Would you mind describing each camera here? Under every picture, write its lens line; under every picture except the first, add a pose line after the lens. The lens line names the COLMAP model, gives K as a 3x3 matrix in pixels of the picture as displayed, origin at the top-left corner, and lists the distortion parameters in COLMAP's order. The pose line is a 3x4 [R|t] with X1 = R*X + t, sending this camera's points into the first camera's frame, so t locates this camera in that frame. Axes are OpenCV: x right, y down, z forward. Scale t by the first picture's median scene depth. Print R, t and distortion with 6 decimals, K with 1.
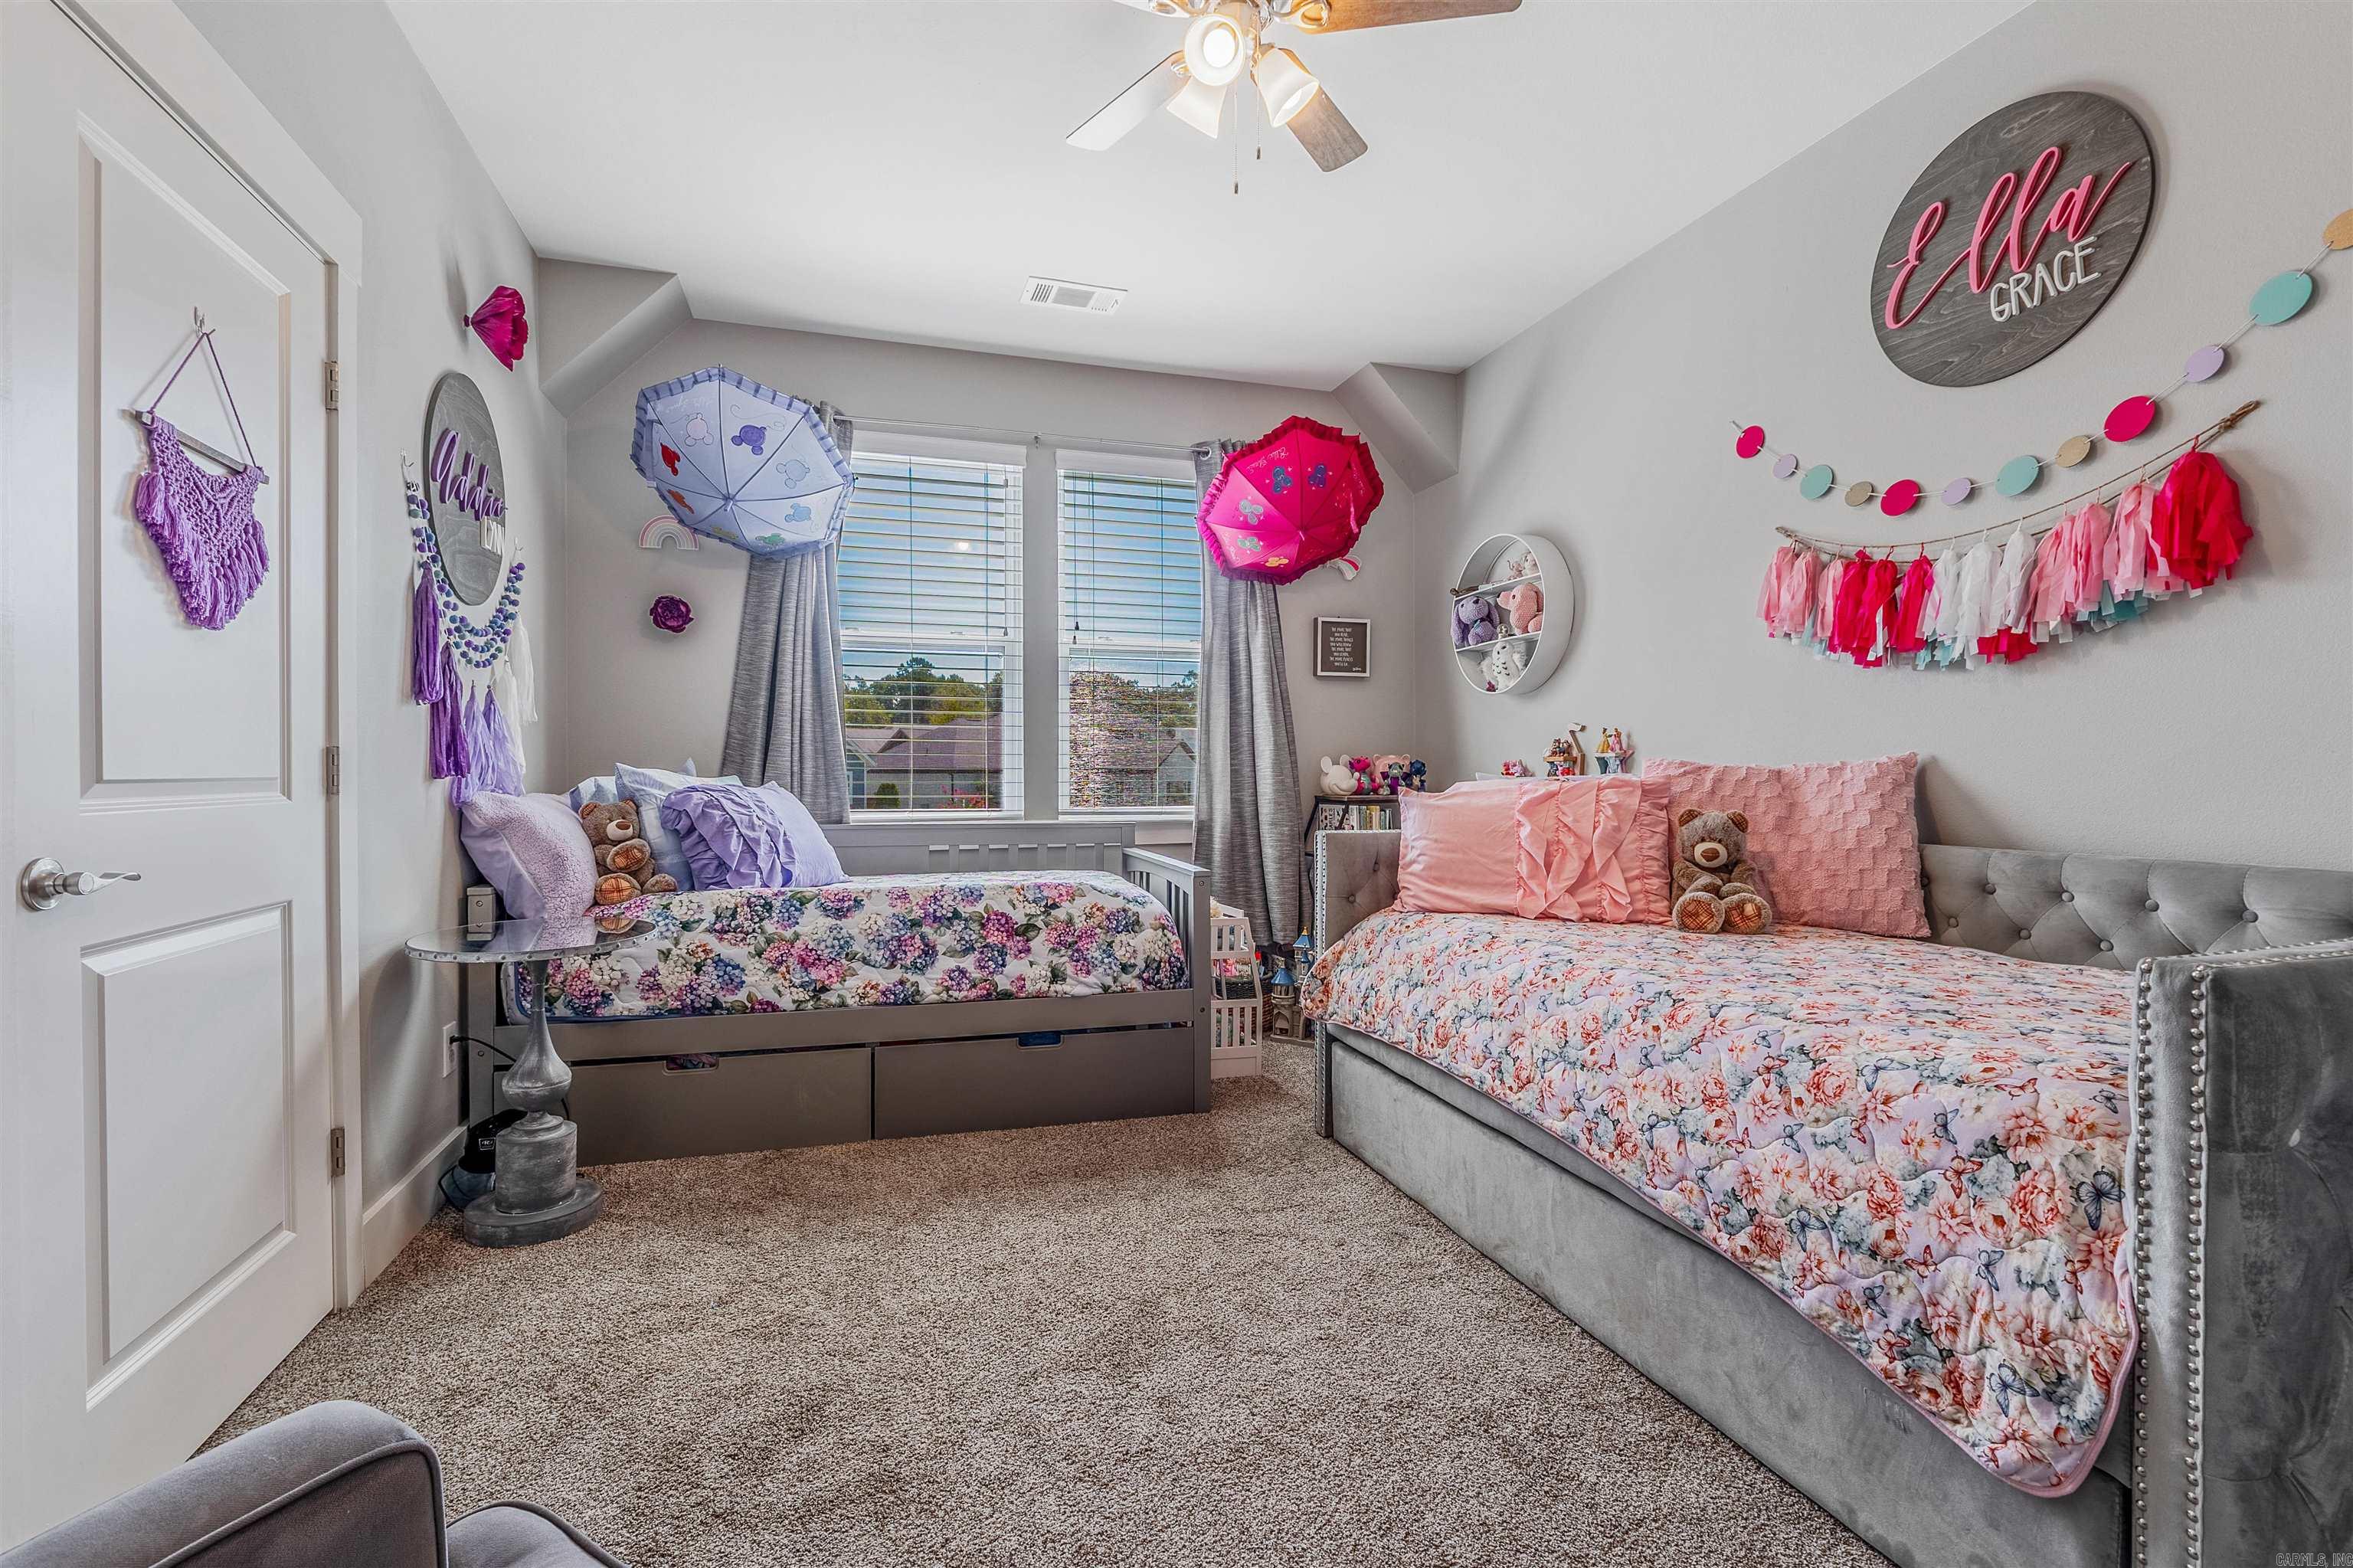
lens RADIAL K [[1031.7, 0, 1171.4], [0, 1031.7, 764.2], [0, 0, 1]] dist [-0.003548, -0.000356]
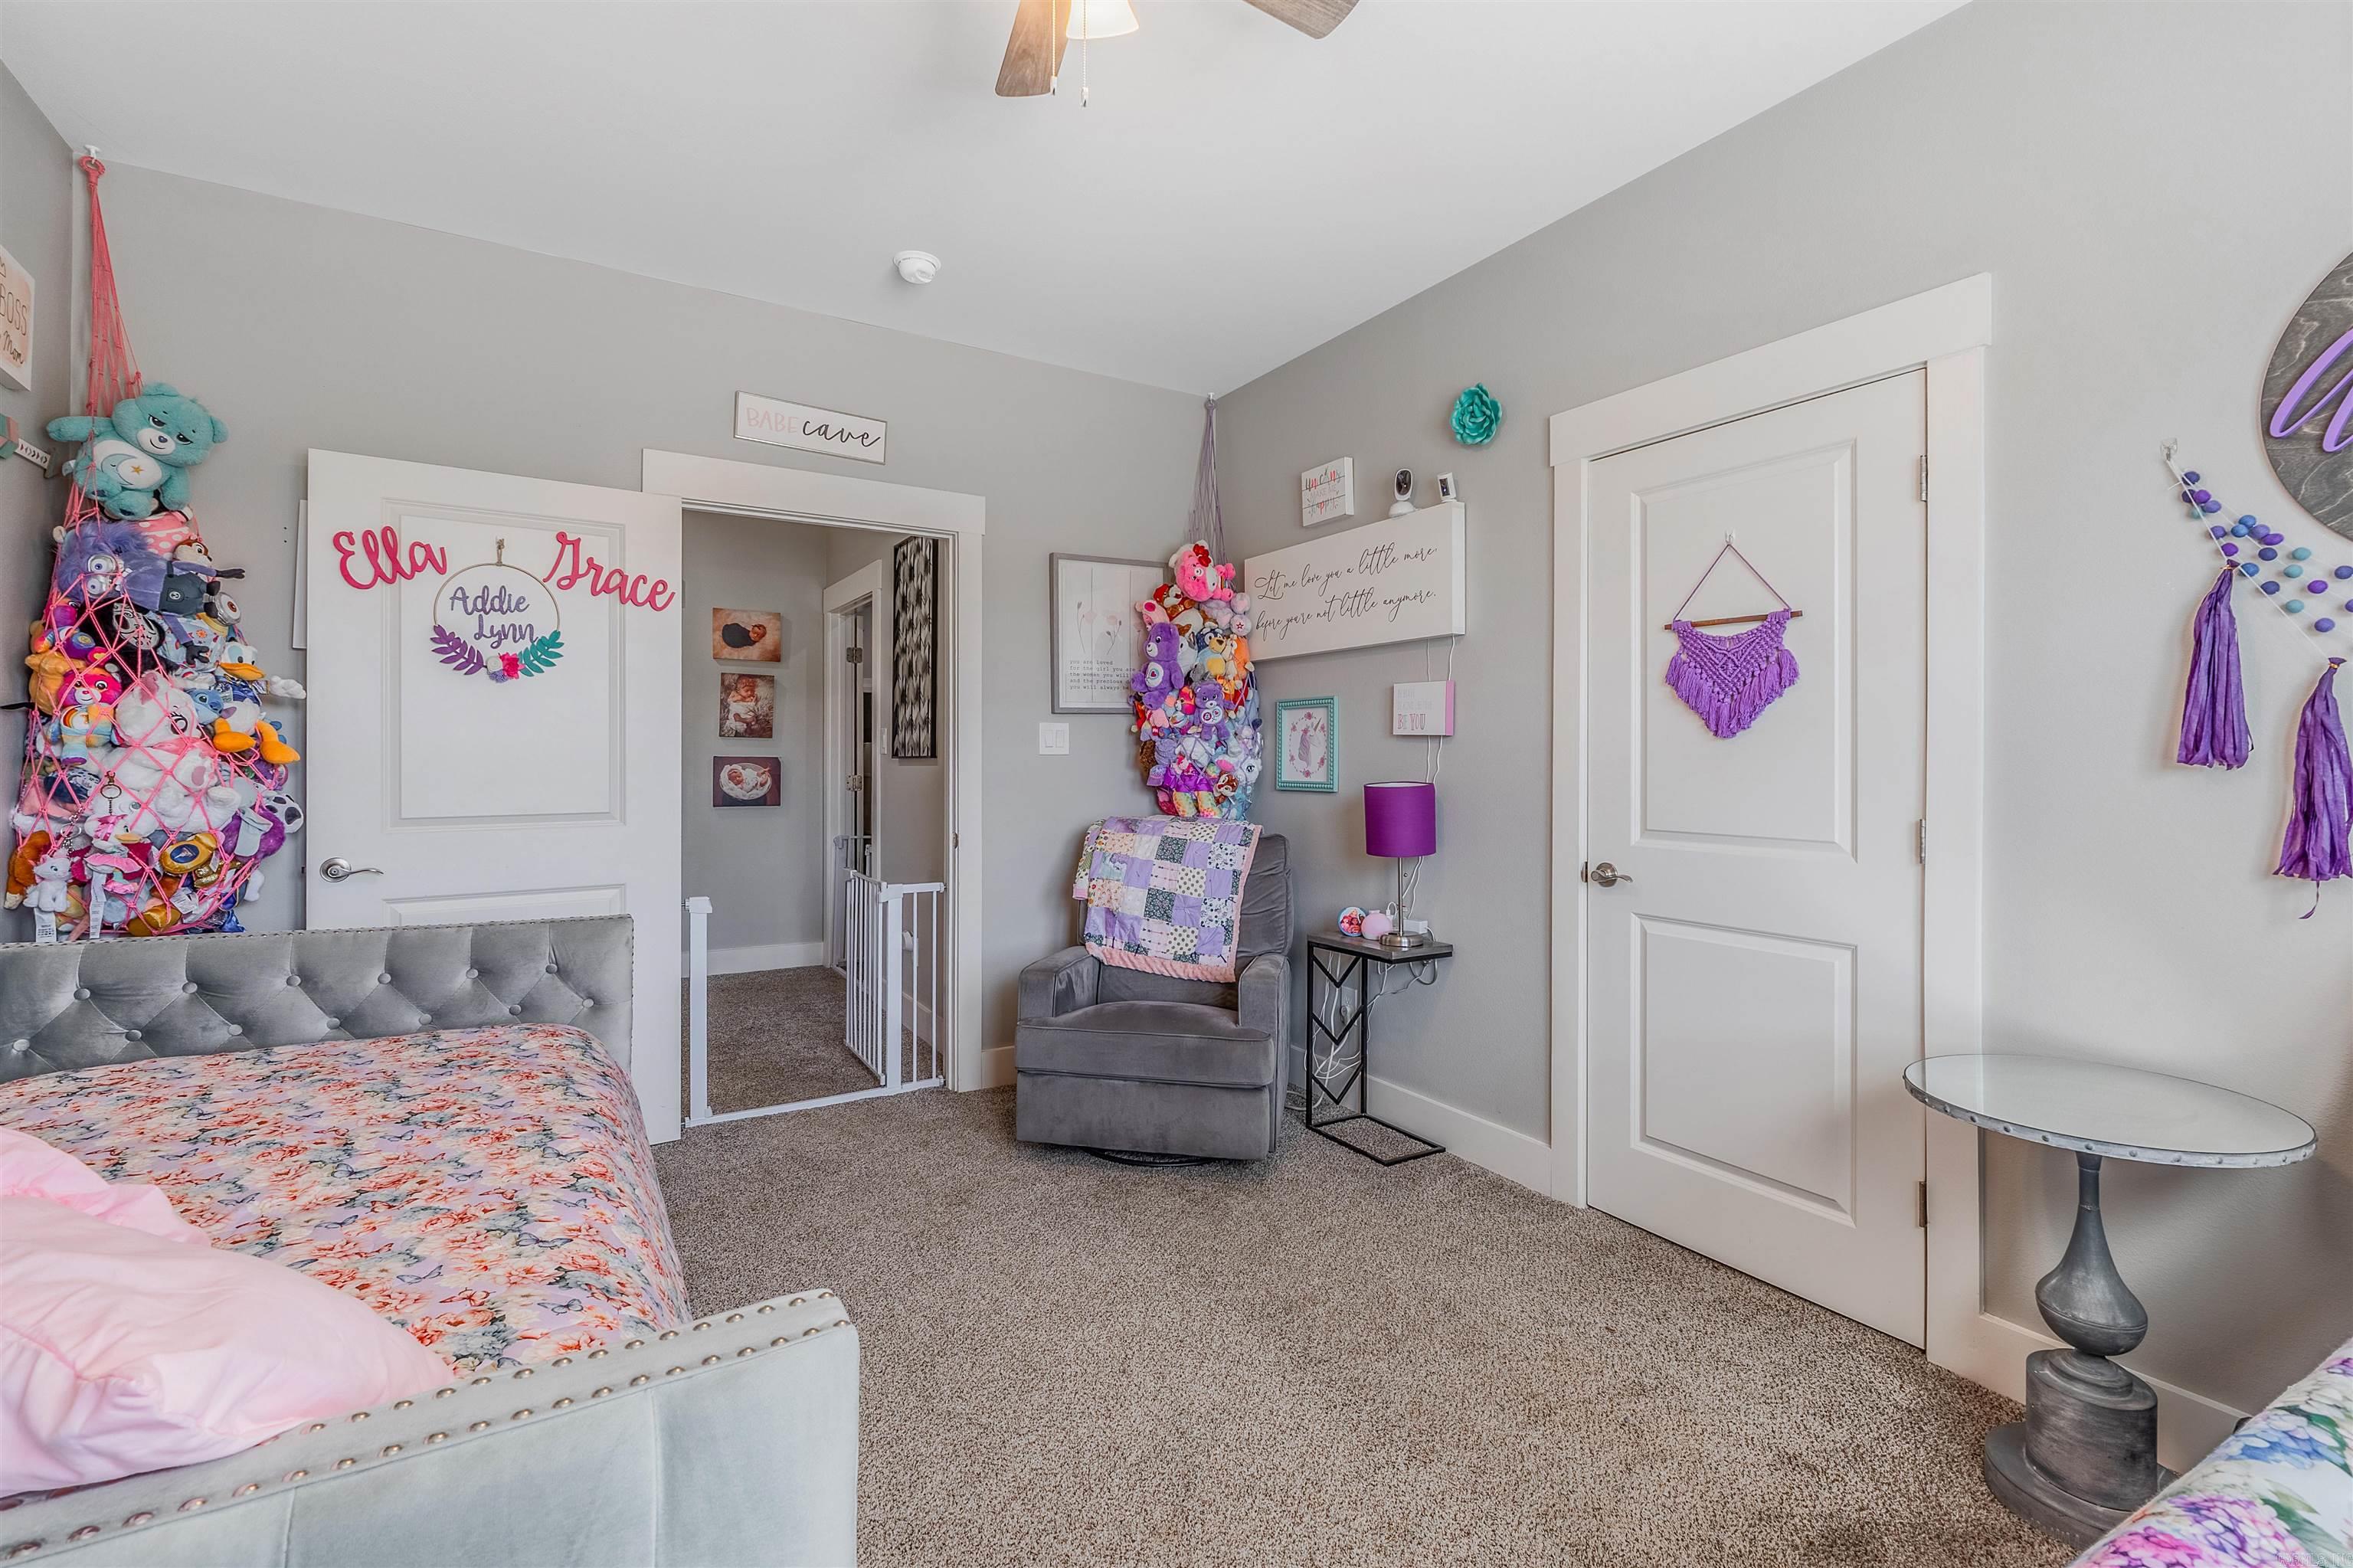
lens RADIAL K [[1031.7, 0, 1171.4], [0, 1031.7, 764.2], [0, 0, 1]] dist [-0.003548, -0.000356]
pose [[-0.971227, -0.004608, -0.238111, 0.226826], [-0.006517, 0.999953, 0.007231, -0.091823], [0.238067, 0.008575, -0.971211, 2.190362]]
